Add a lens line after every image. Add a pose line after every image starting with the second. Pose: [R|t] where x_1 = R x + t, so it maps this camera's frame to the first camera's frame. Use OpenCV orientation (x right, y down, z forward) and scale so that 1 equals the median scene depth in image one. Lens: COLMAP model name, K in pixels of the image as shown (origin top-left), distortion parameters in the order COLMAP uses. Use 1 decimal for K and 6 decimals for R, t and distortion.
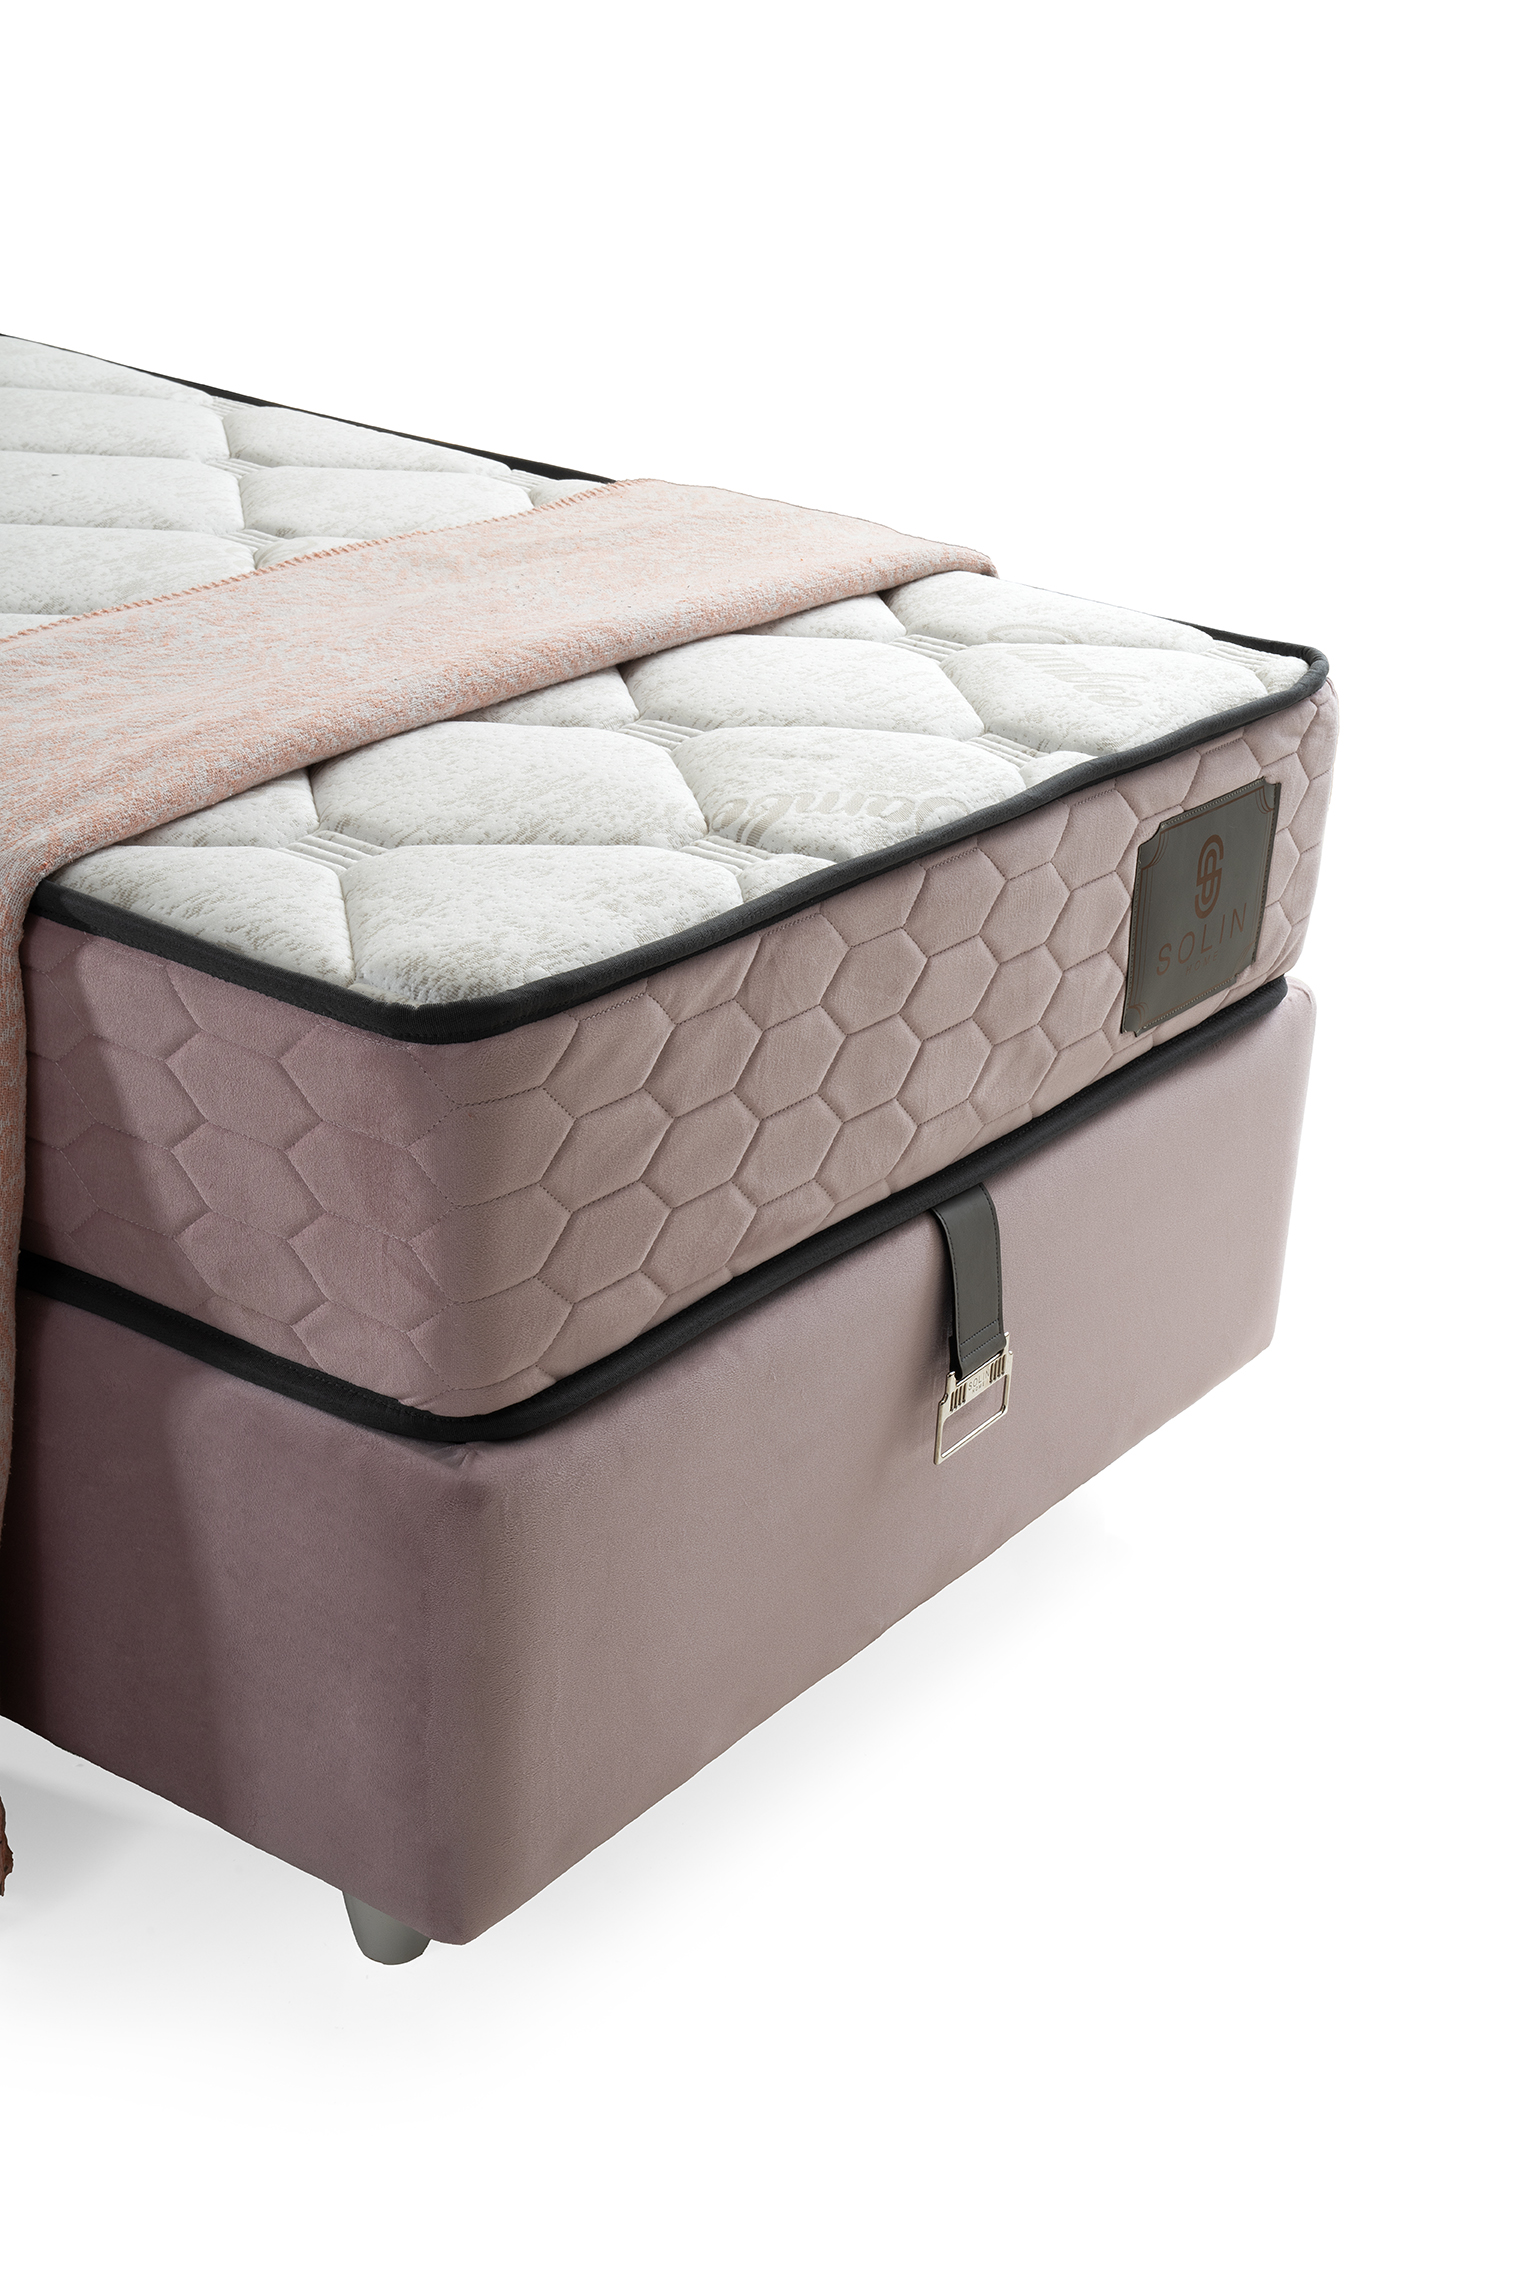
lens RADIAL K [[3349.8, 0, 748.6], [0, 3349.8, 1139.1], [0, 0, 1]] dist [0.203995, 0.000000]
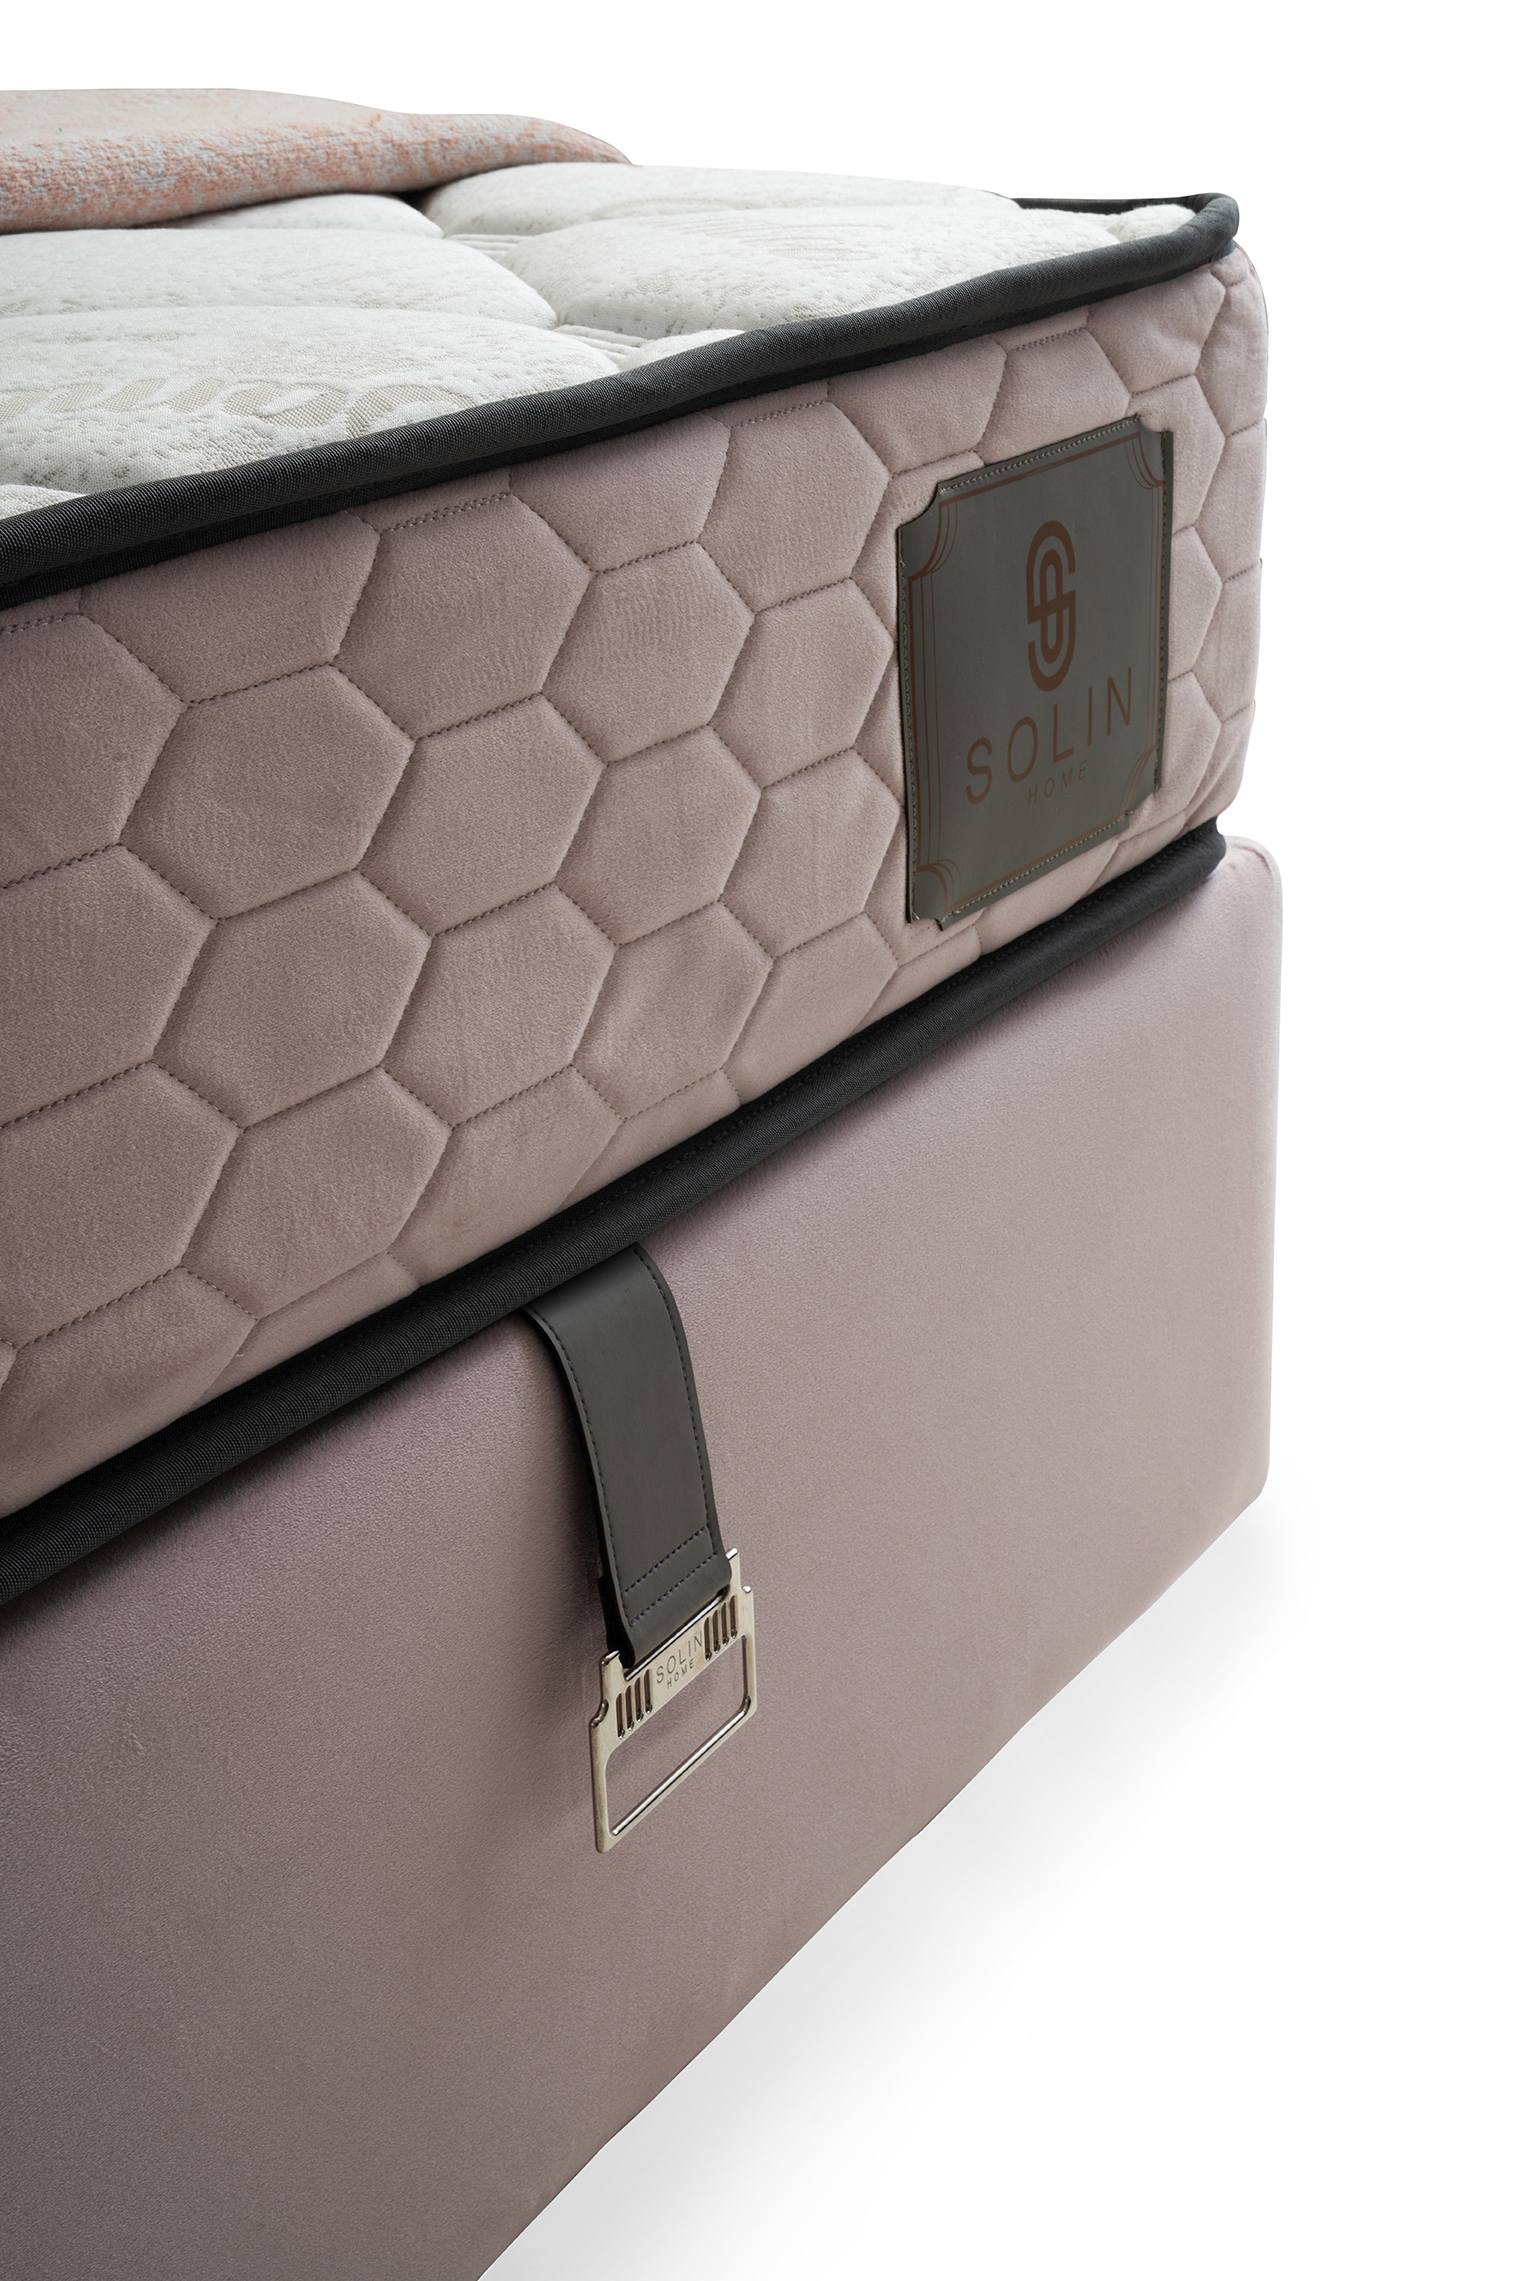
lens RADIAL K [[3349.8, 0, 763.1], [0, 3349.8, 1146.4], [0, 0, 1]] dist [0.203995, 0.000000]
pose [[0.994293, -0.104272, 0.022572, 0.082291], [0.105050, 0.993794, -0.036589, 0.019502], [-0.018617, 0.038751, 0.999075, 0.554230]]
